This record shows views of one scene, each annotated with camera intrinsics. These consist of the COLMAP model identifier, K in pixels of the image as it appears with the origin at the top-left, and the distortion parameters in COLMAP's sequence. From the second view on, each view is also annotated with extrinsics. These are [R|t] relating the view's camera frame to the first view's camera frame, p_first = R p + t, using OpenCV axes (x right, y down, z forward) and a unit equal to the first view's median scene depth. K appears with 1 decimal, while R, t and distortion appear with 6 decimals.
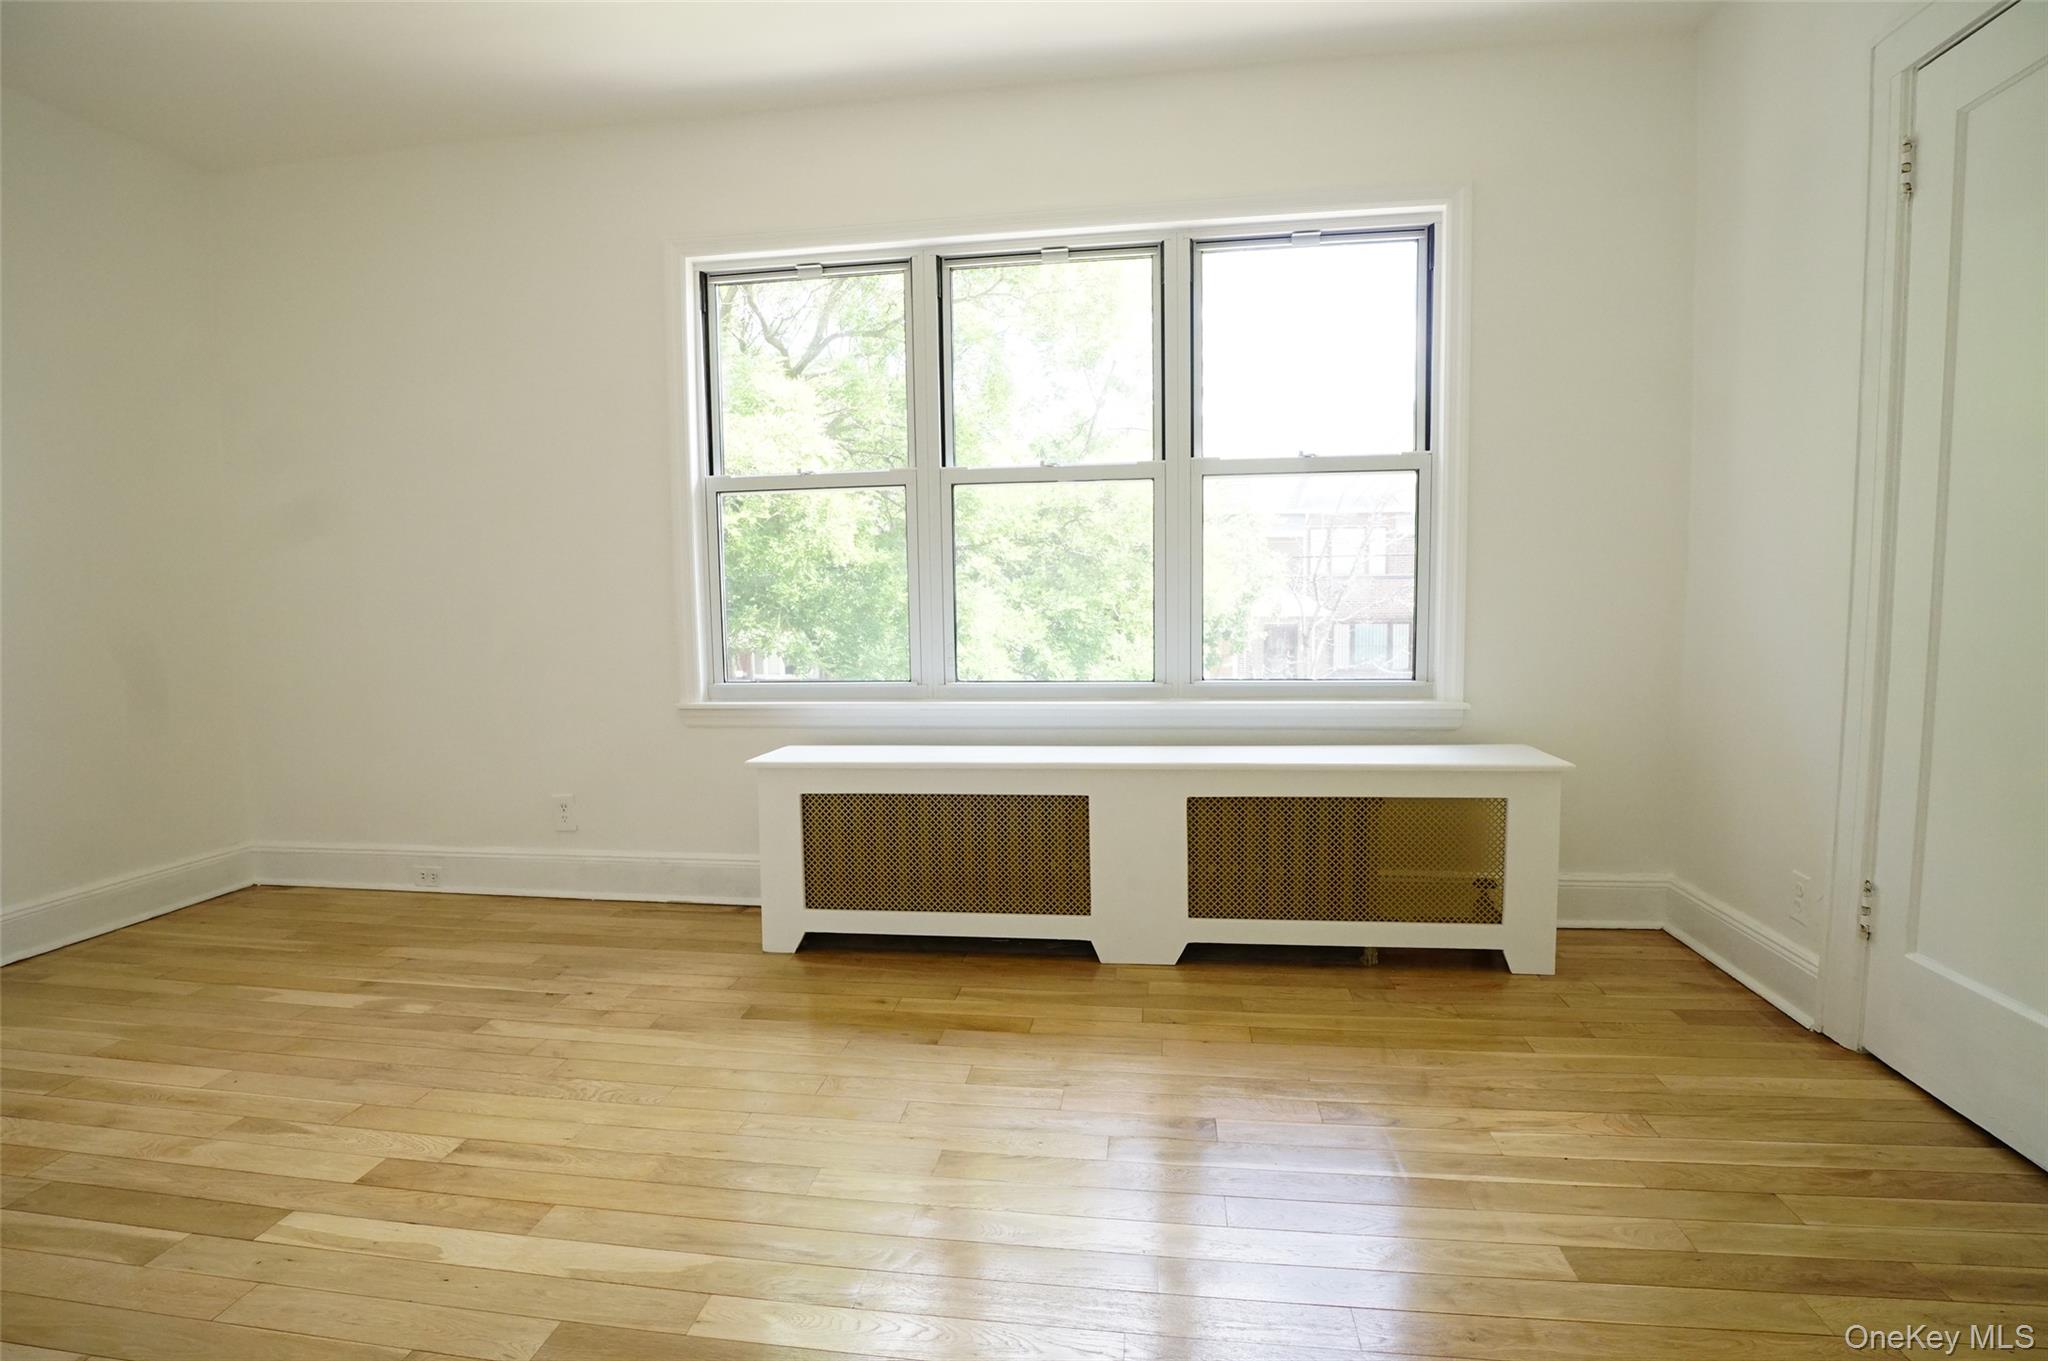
lens RADIAL K [[990.7, 0, 1014.6], [0, 990.7, 678.5], [0, 0, 1]] dist [-0.034434, 0.003730]
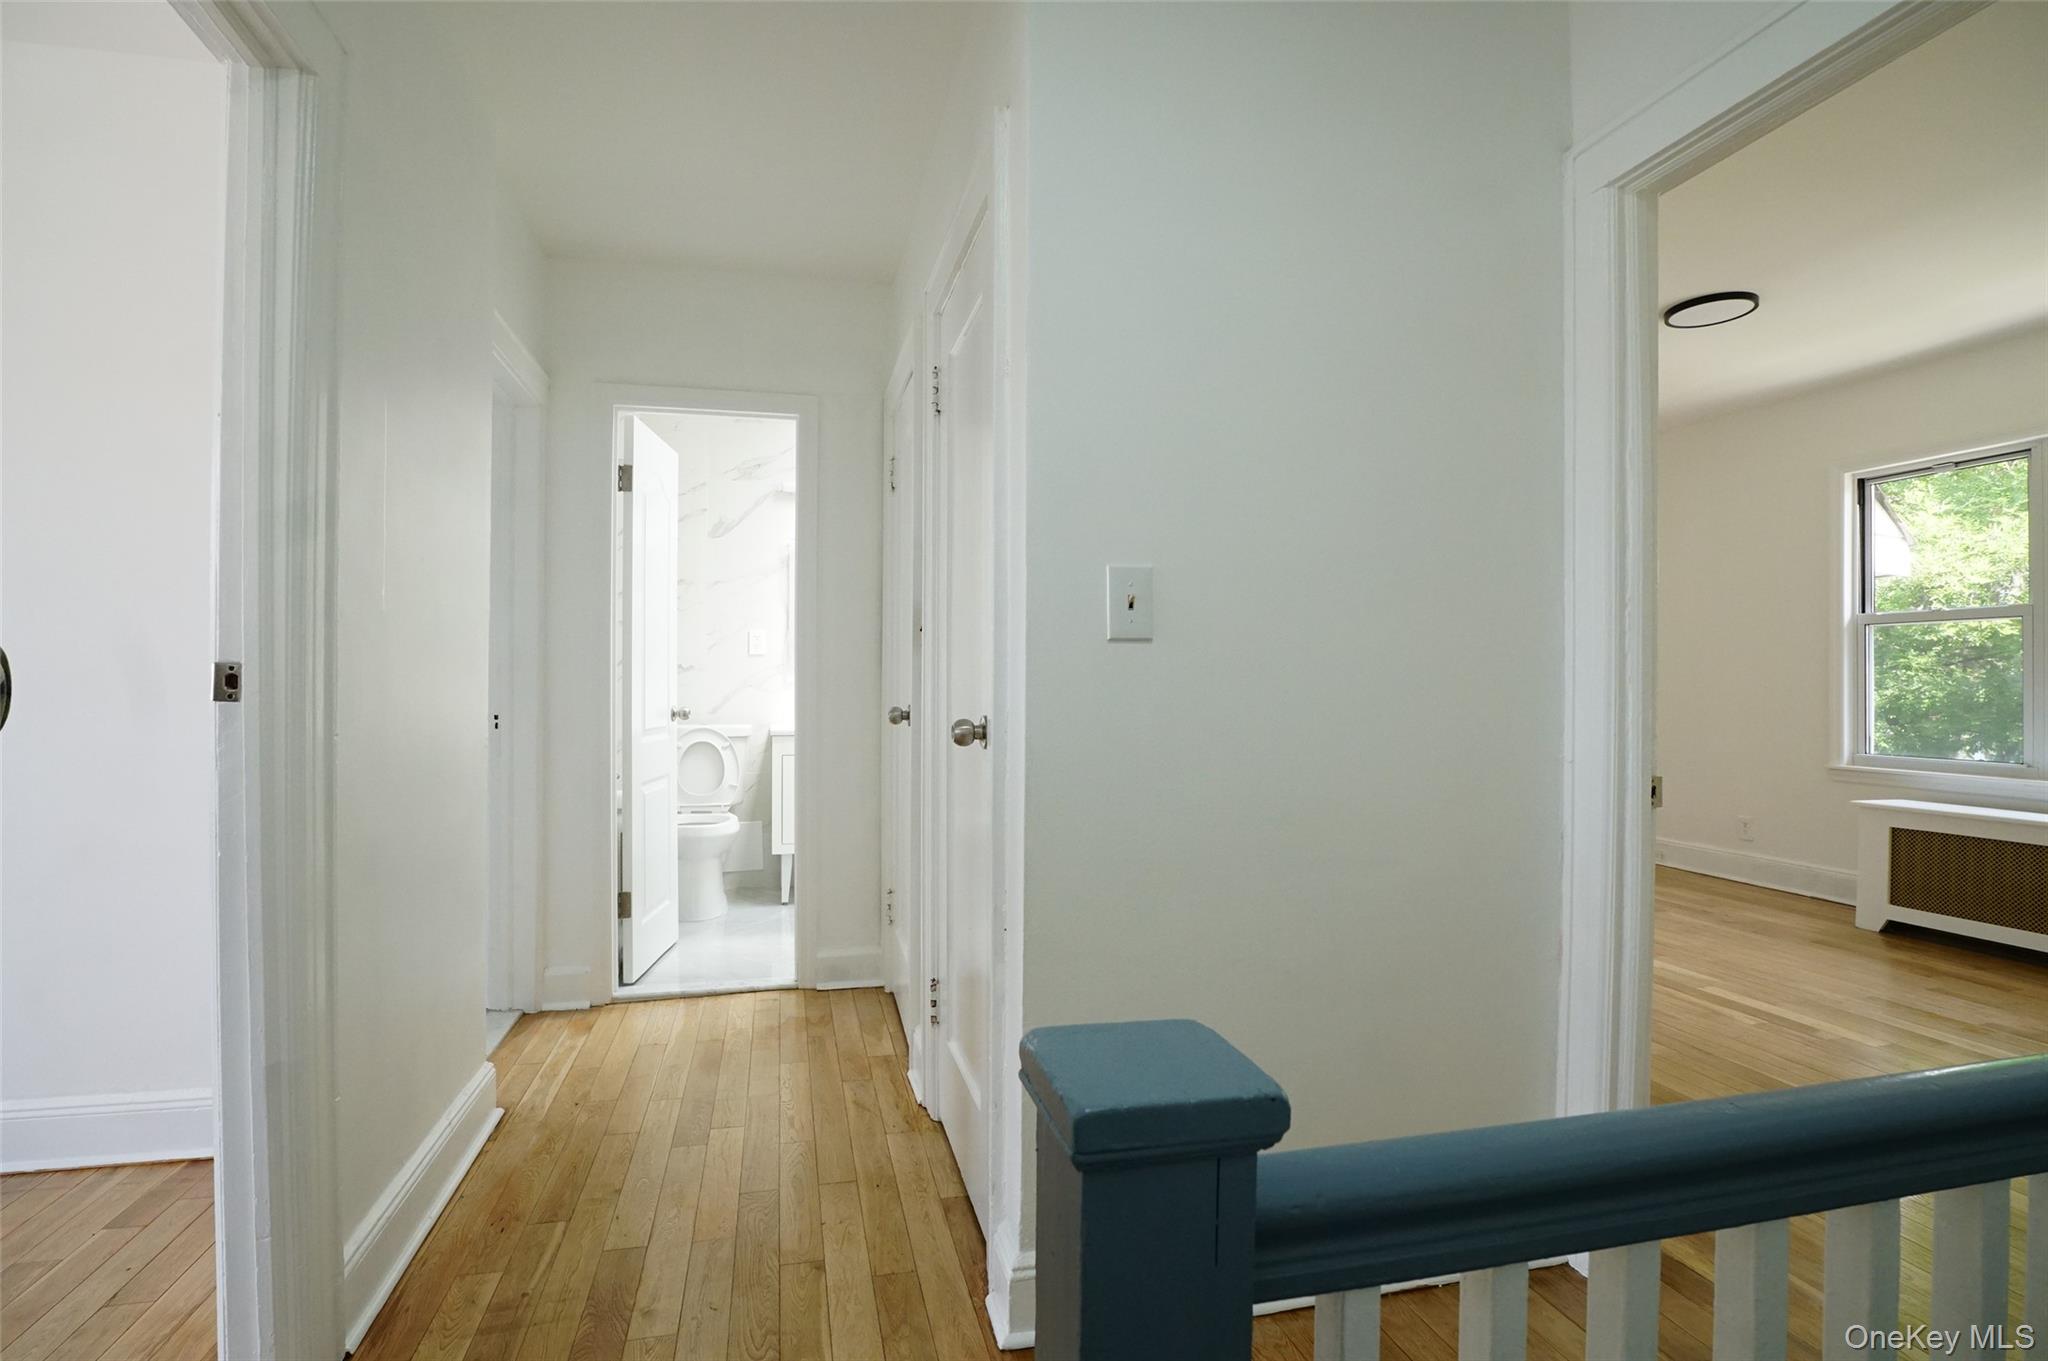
lens RADIAL K [[990.7, 0, 1019.5], [0, 990.7, 675.5], [0, 0, 1]] dist [-0.034434, 0.003730]
pose [[0.371061, 0.013110, -0.928516, 0.650125], [-0.089468, 0.995753, -0.021695, 0.036434], [0.924288, 0.091123, 0.370658, -0.793524]]
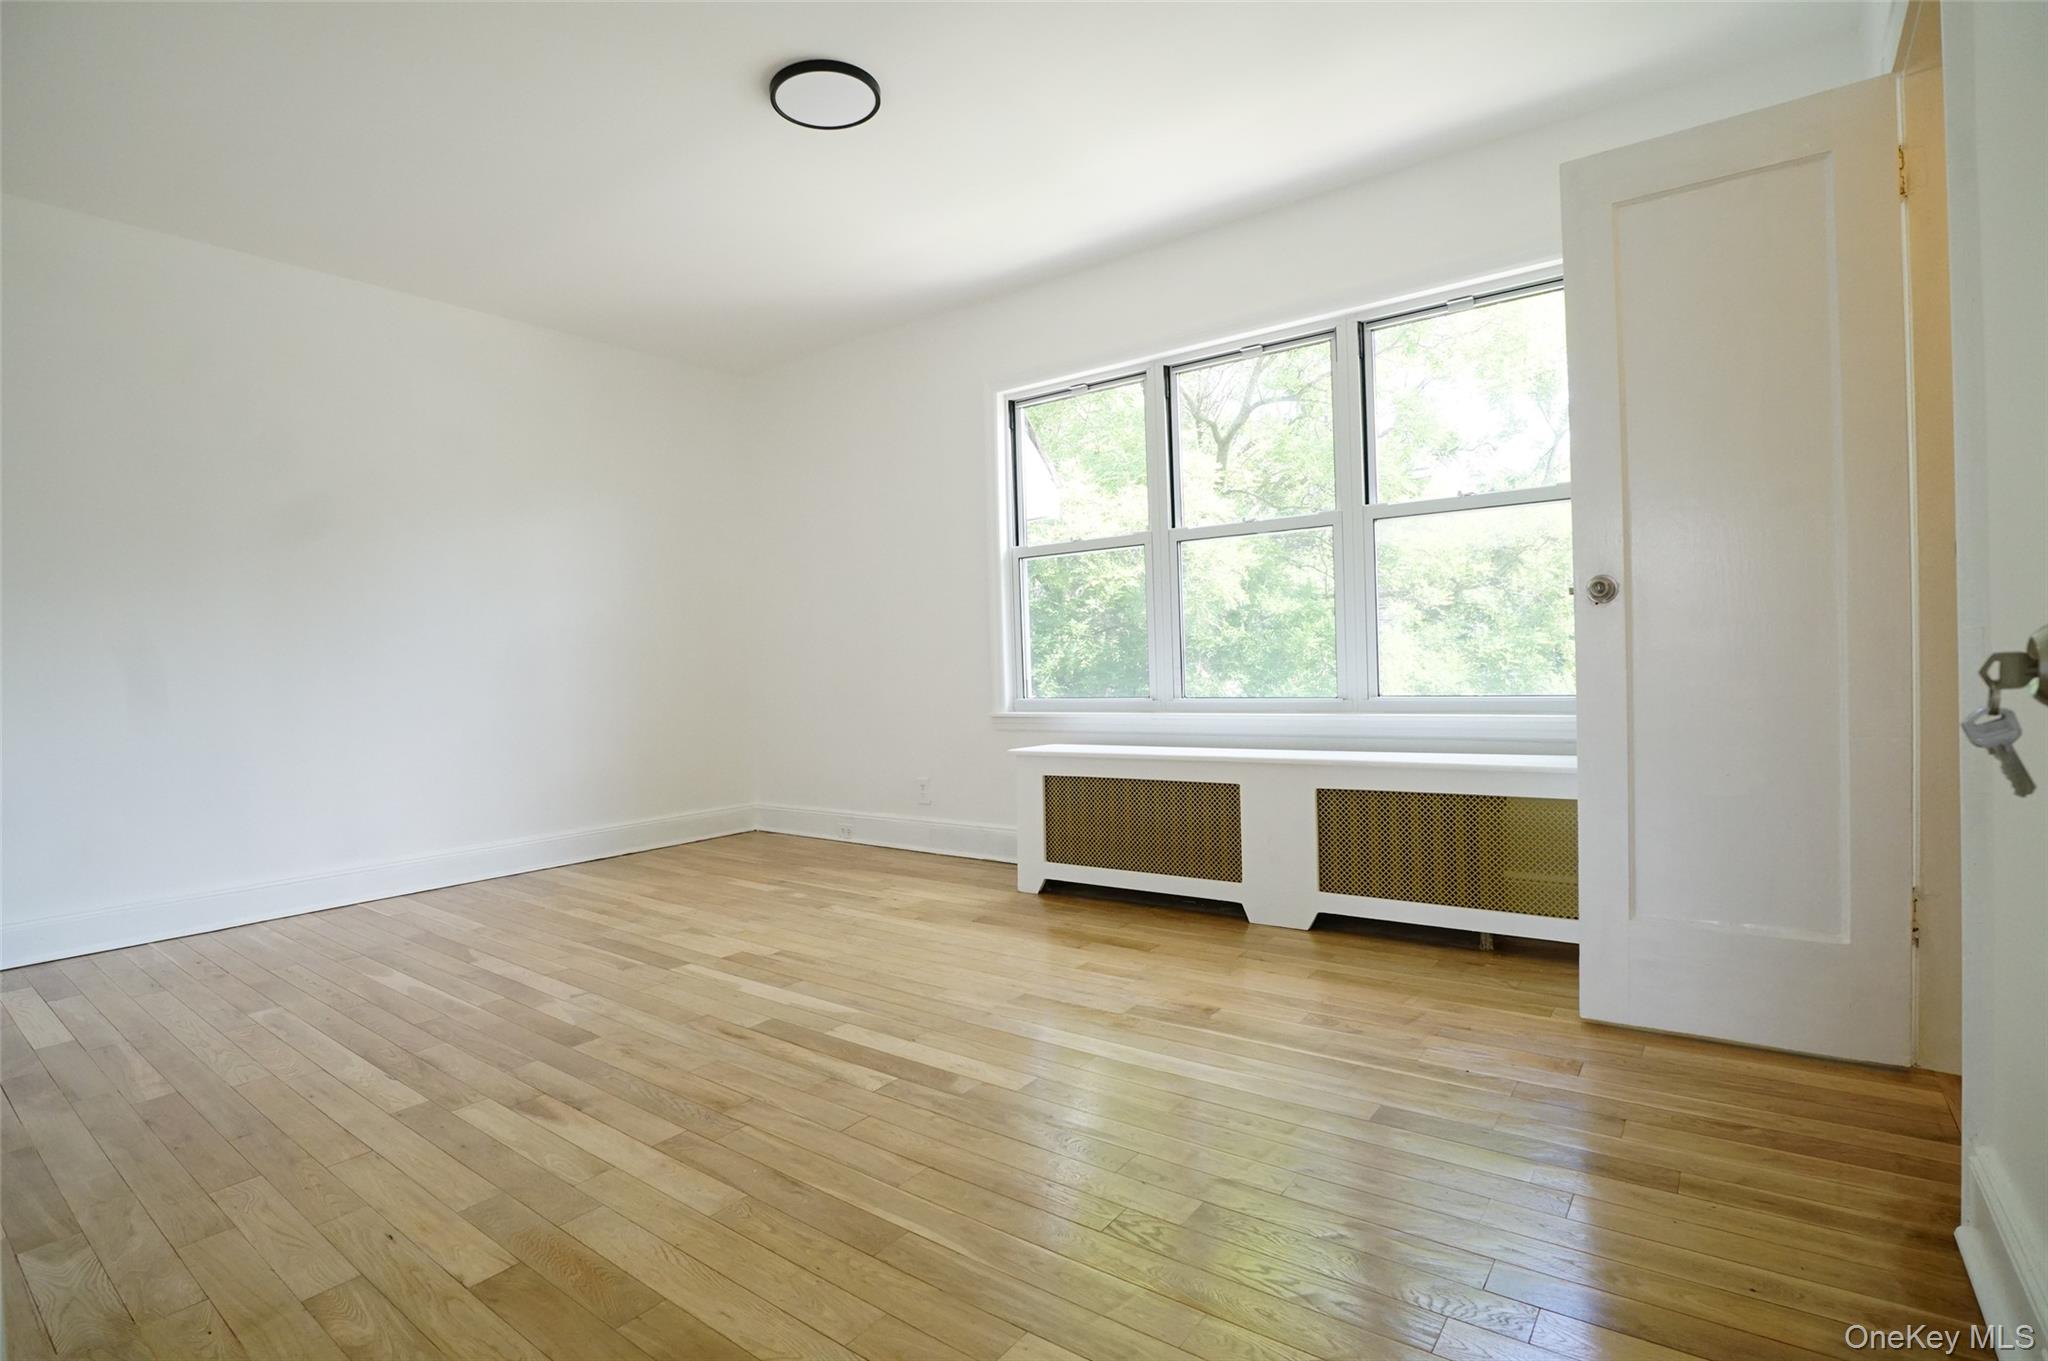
lens RADIAL K [[990.7, 0, 1021.3], [0, 990.7, 675.7], [0, 0, 1]] dist [-0.034434, 0.003730]
pose [[0.876418, -0.003881, -0.481535, 0.407649], [-0.024749, 0.998283, -0.053090, 0.052316], [0.480914, 0.058447, 0.874818, -0.210874]]
